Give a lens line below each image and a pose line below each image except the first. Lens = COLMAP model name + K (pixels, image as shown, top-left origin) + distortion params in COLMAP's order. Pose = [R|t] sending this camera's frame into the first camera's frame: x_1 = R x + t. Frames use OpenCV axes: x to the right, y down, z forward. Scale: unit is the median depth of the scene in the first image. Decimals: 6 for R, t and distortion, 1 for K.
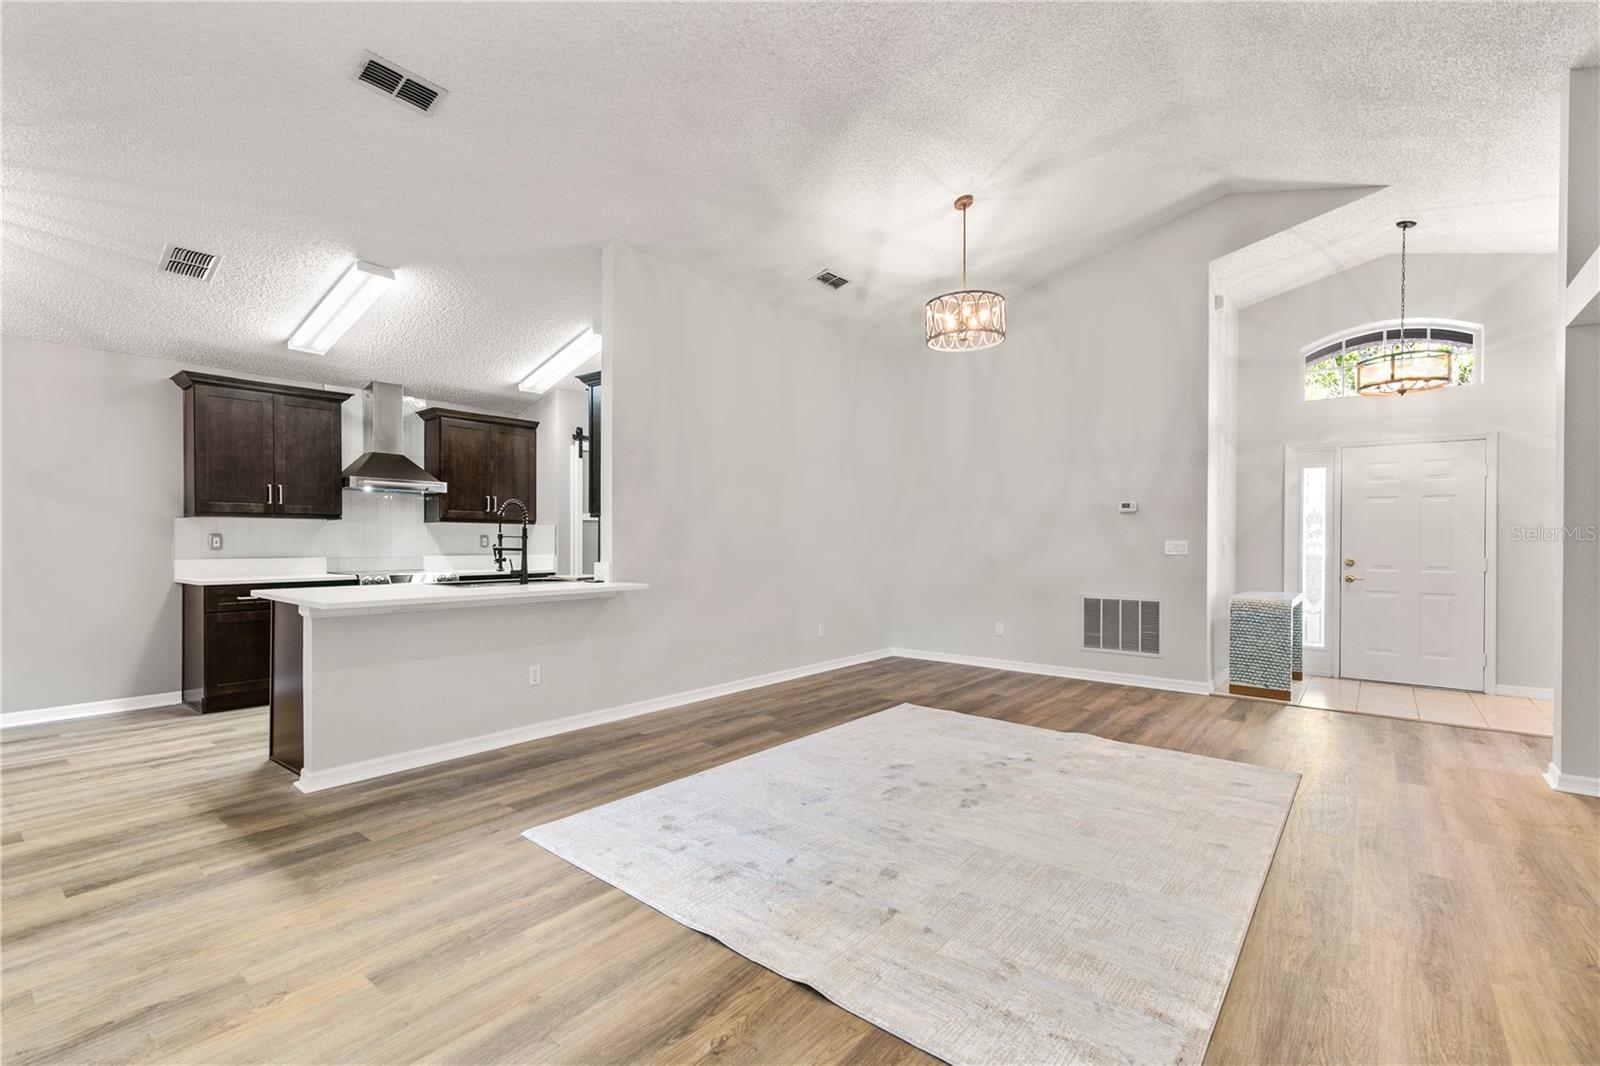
lens RADIAL K [[715.6, 0, 793.1], [0, 715.6, 543.5], [0, 0, 1]] dist [0.006537, -0.000519]
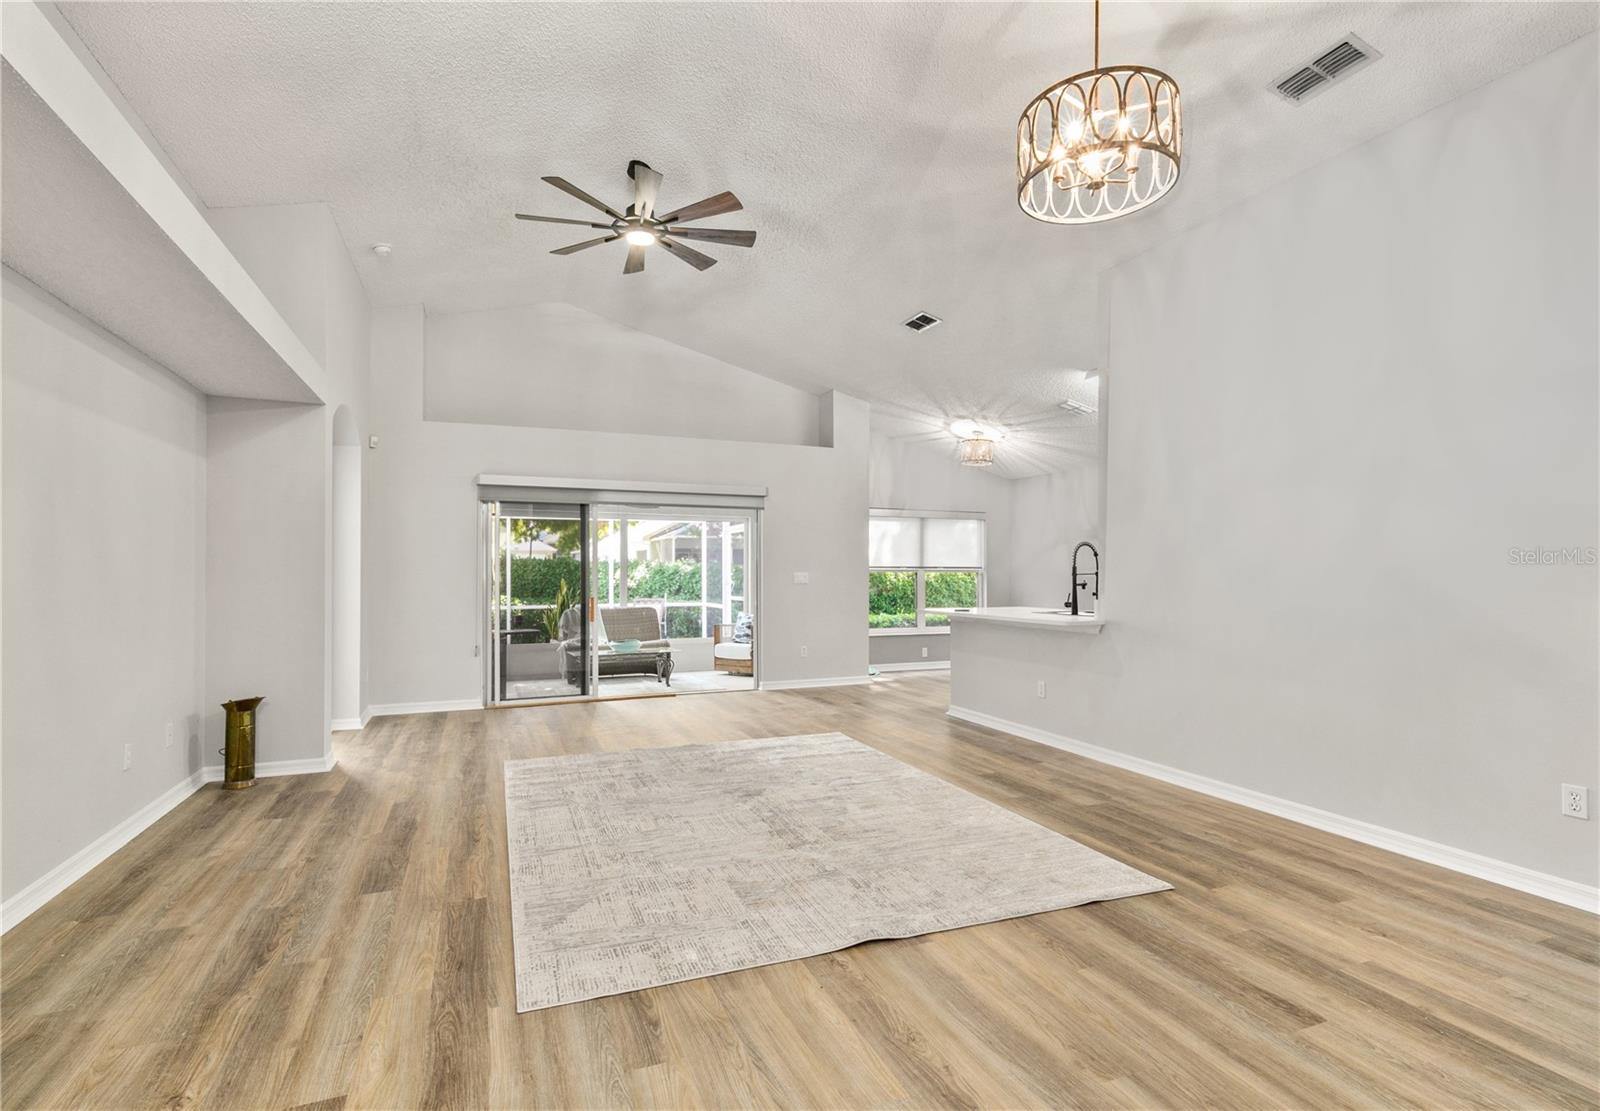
lens RADIAL K [[761.8, 0, 803.4], [0, 761.8, 570.5], [0, 0, 1]] dist [0.001073, -0.000104]
pose [[-0.476491, -0.009040, -0.879133, 0.791707], [-0.006966, 0.999955, -0.006506, -0.003915], [0.879152, 0.003024, -0.476532, 1.040722]]
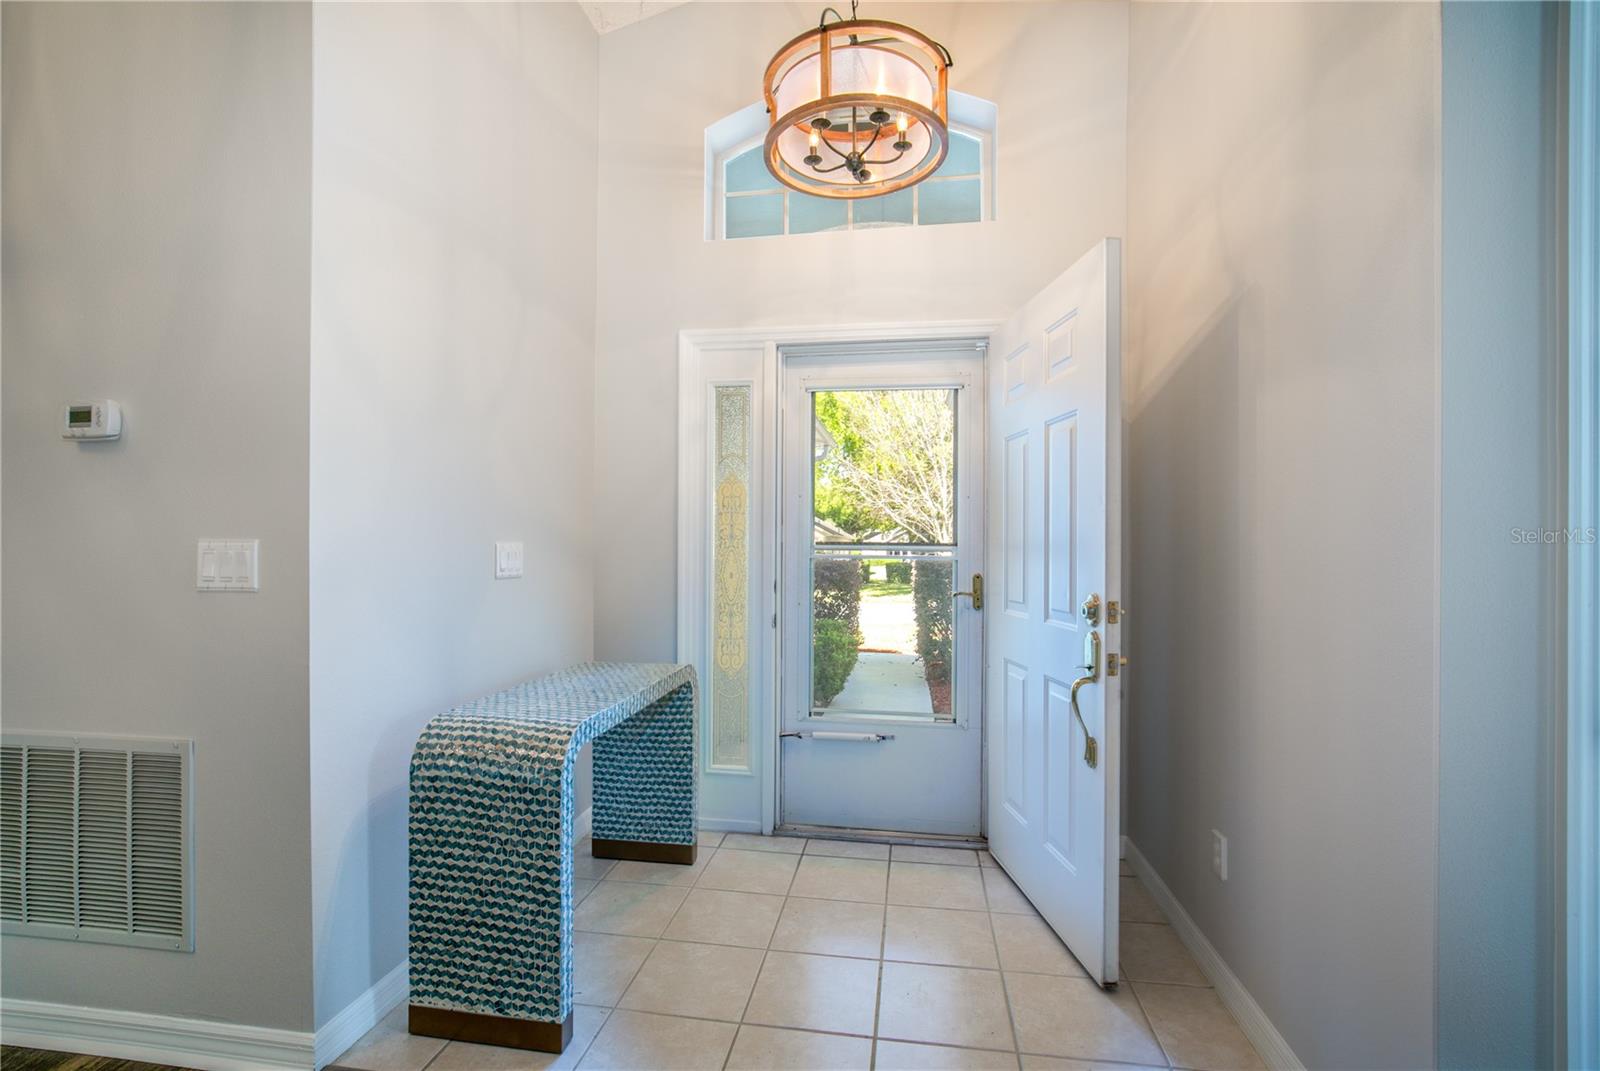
lens RADIAL K [[732.5, 0, 809.1], [0, 732.5, 541.5], [0, 0, 1]] dist [-0.020157, 0.000006]
pose [[0.856932, 0.000146, 0.515429, 0.655360], [0.002569, 0.999986, -0.004556, -0.001767], [-0.515423, 0.005228, 0.856920, 0.709334]]
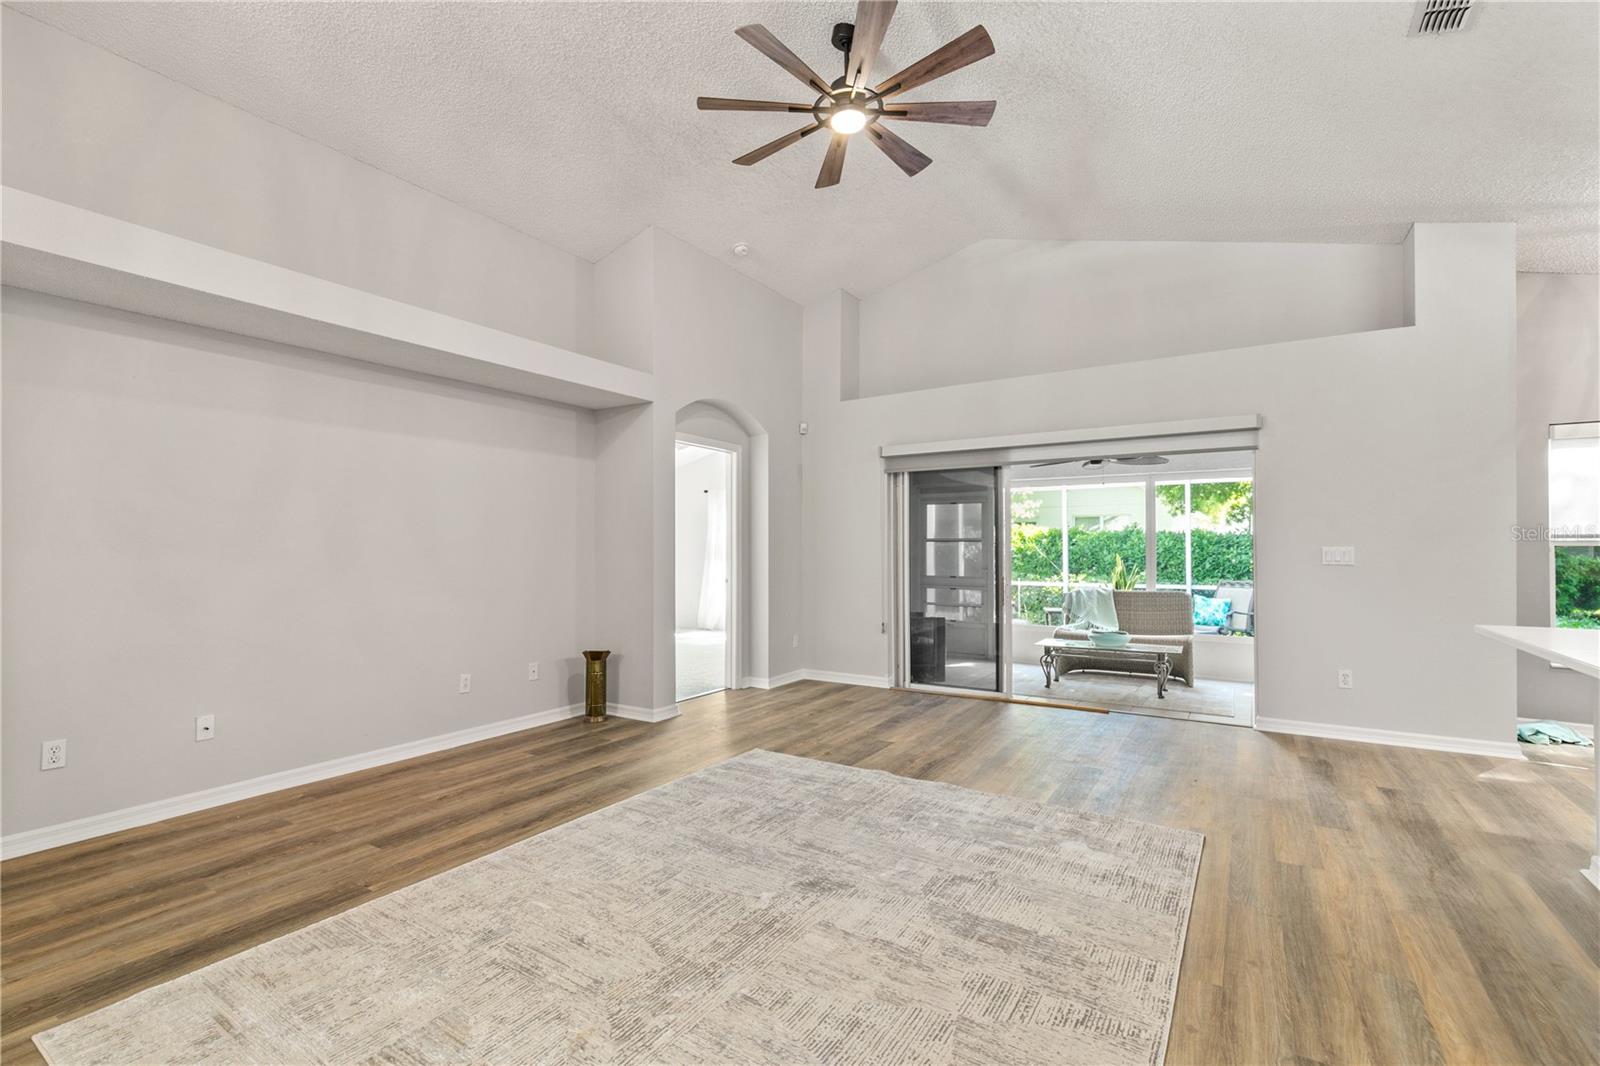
lens RADIAL K [[715.6, 0, 793.1], [0, 715.6, 543.5], [0, 0, 1]] dist [0.006537, -0.000519]
pose [[-0.993824, -0.005371, -0.110835, 0.184827], [-0.005030, 0.999982, -0.003351, -0.007354], [0.110851, -0.002772, -0.993833, 1.098120]]
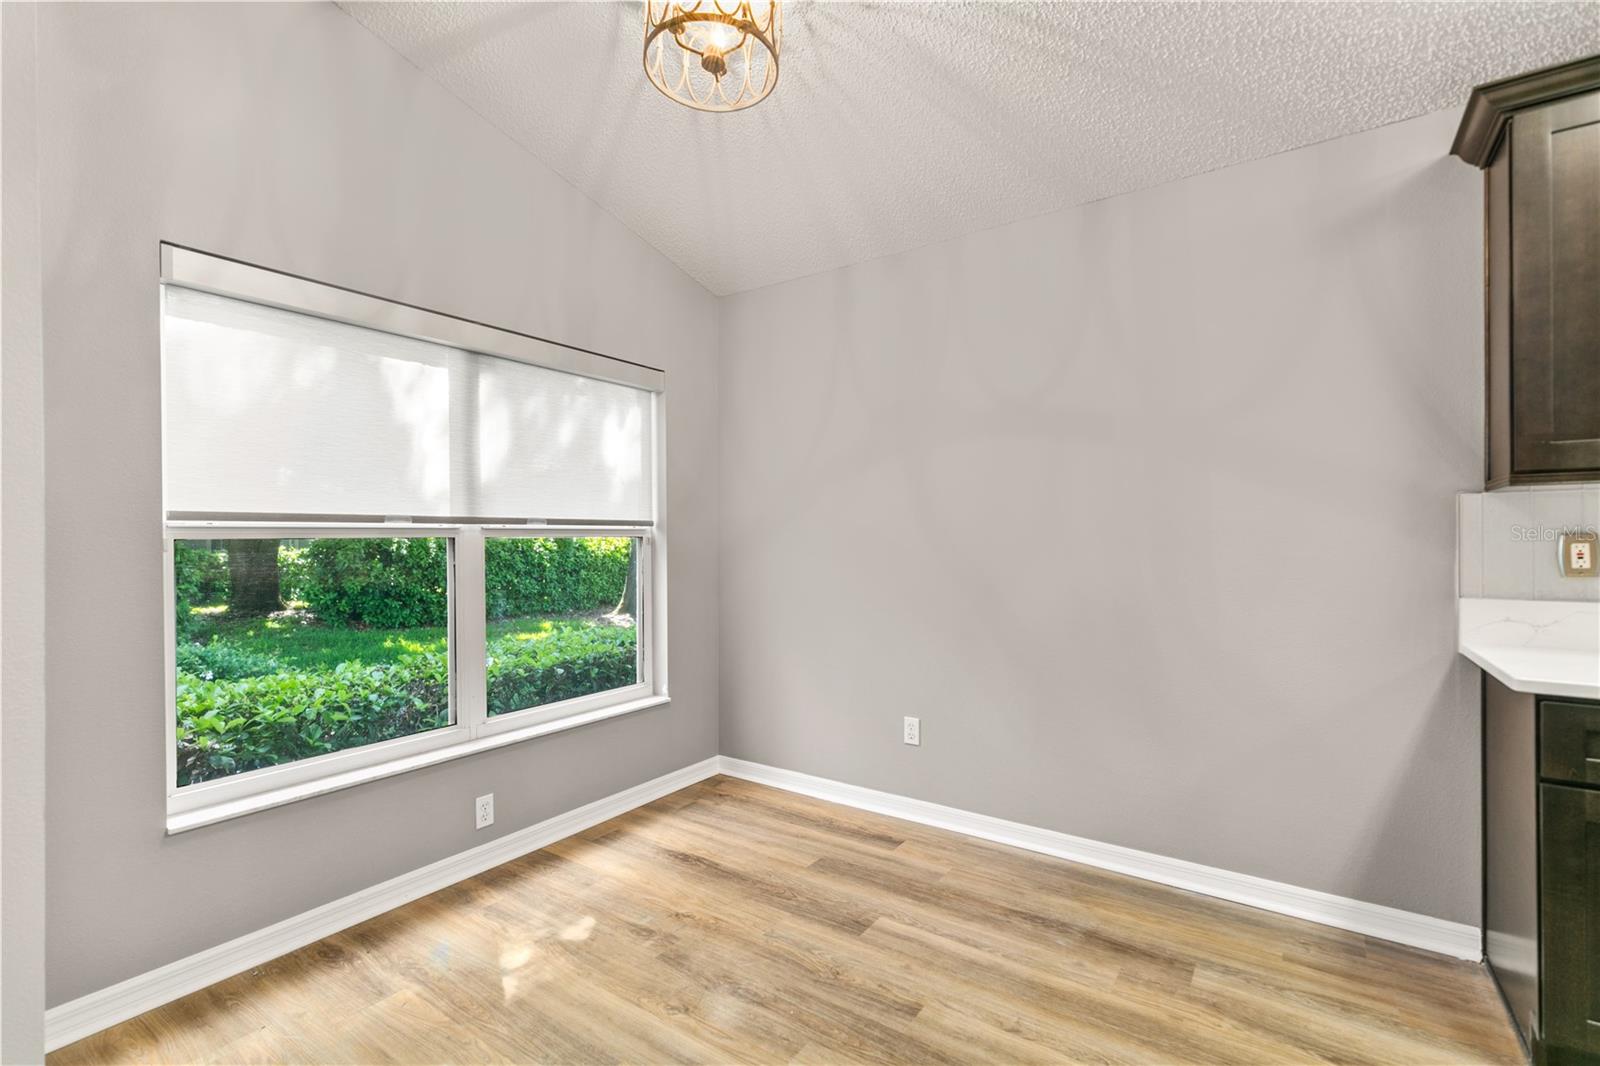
lens RADIAL K [[715.6, 0, 793.1], [0, 715.6, 543.5], [0, 0, 1]] dist [0.006537, -0.000519]
pose [[0.064979, 0.004405, -0.997877, -0.479028], [0.001745, 0.999988, 0.004528, -0.010552], [0.997885, -0.002036, 0.064970, 0.596393]]
